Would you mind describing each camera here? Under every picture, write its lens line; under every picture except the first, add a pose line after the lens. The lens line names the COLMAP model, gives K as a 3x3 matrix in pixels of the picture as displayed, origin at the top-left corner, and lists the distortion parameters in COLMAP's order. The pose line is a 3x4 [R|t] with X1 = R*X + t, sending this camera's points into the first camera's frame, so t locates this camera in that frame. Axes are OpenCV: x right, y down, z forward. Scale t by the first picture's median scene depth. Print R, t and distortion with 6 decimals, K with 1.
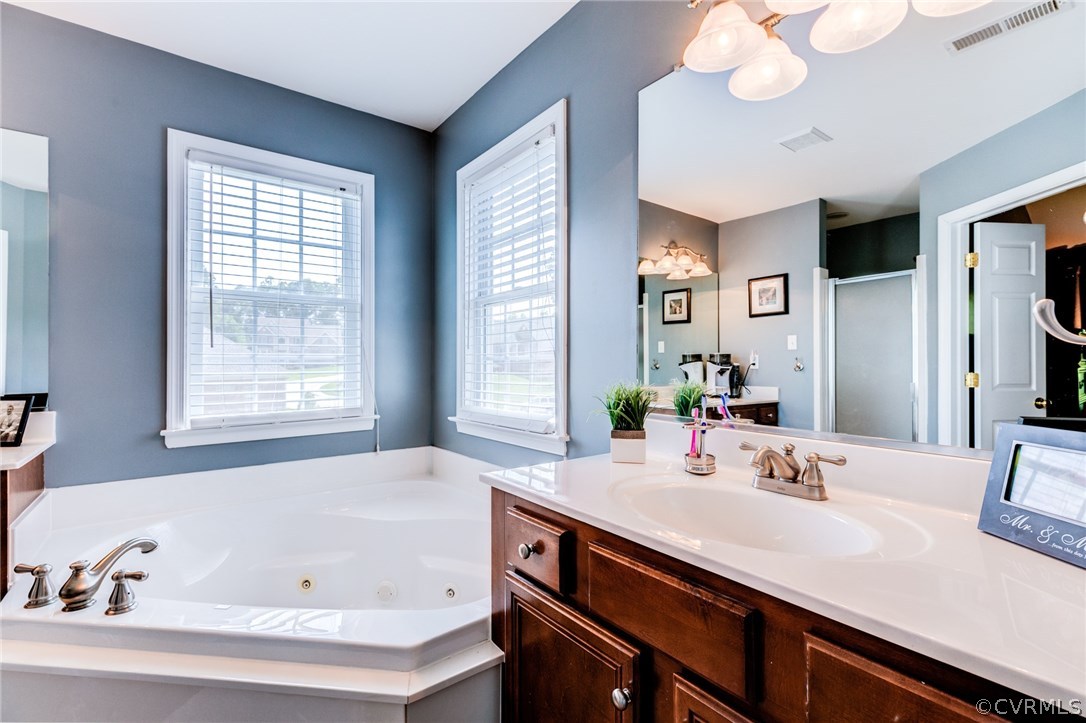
lens RADIAL K [[488.7, 0, 545.1], [0, 488.7, 360.6], [0, 0, 1]] dist [0.006735, -0.000252]
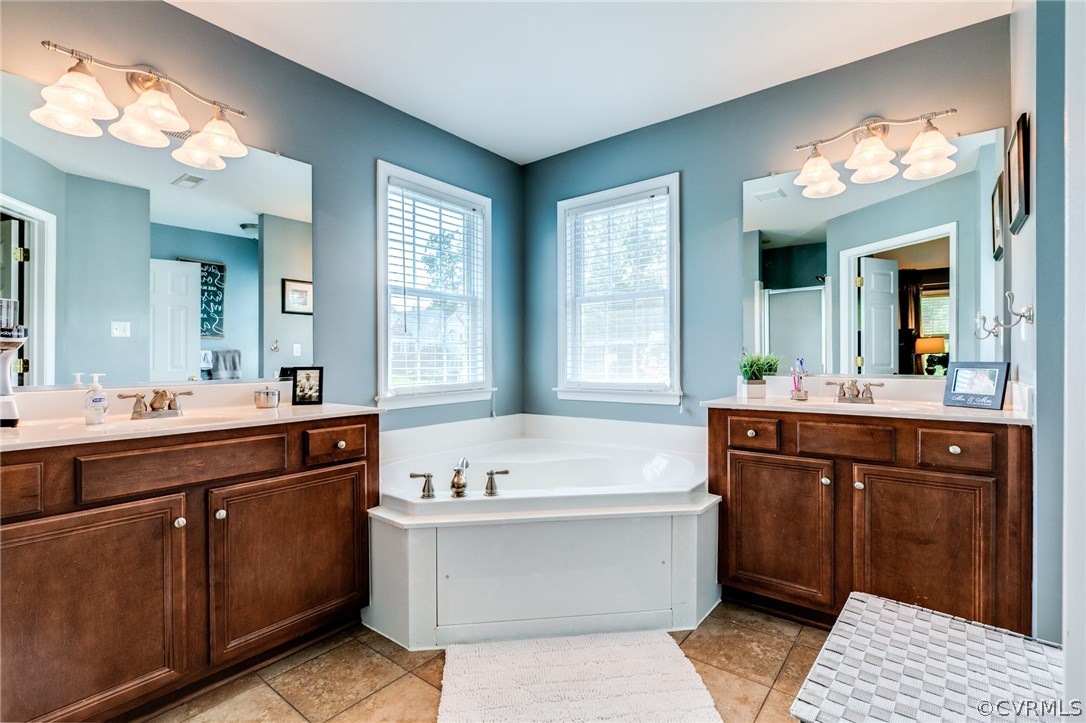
lens RADIAL K [[518.5, 0, 535.8], [0, 518.5, 360.6], [0, 0, 1]] dist [-0.001335, -0.000226]
pose [[0.966371, -0.001708, 0.257145, -0.714991], [0.000710, 0.999992, 0.003973, 0.042694], [-0.257150, -0.003657, 0.966365, -0.402795]]
